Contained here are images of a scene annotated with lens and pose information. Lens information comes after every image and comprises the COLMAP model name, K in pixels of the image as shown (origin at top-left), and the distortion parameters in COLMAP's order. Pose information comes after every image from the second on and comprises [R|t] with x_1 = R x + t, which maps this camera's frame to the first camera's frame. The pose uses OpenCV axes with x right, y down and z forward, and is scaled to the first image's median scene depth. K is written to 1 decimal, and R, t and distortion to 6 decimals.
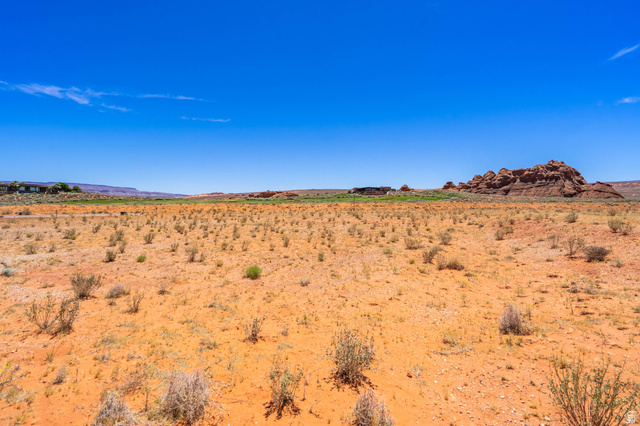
lens RADIAL K [[295.6, 0, 313.2], [0, 295.6, 205.4], [0, 0, 1]] dist [-0.000155, 0.000087]
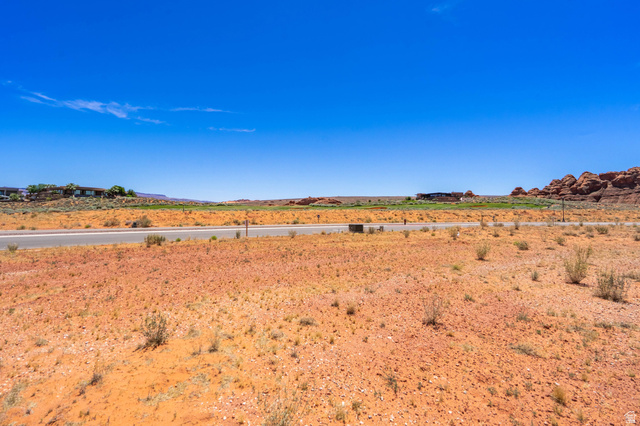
lens RADIAL K [[295.6, 0, 320.3], [0, 295.6, 189.5], [0, 0, 1]] dist [-0.000155, 0.000087]
pose [[0.998142, 0.000997, -0.060918, -0.109138], [-0.005753, 0.996941, -0.077946, 0.000531], [0.060654, 0.078152, 0.995095, 0.083823]]
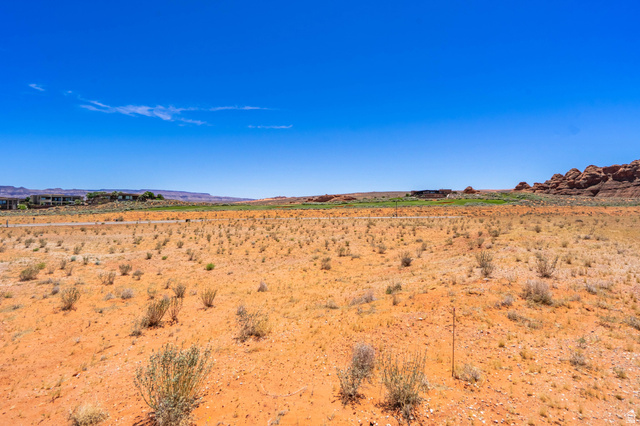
lens RADIAL K [[295.6, 0, 315.0], [0, 295.6, 210.1], [0, 0, 1]] dist [-0.000155, 0.000087]
pose [[0.980381, -0.004878, -0.197051, 0.018910], [0.005969, 0.999970, 0.004943, -0.003098], [0.197021, -0.006023, 0.980381, -0.015738]]
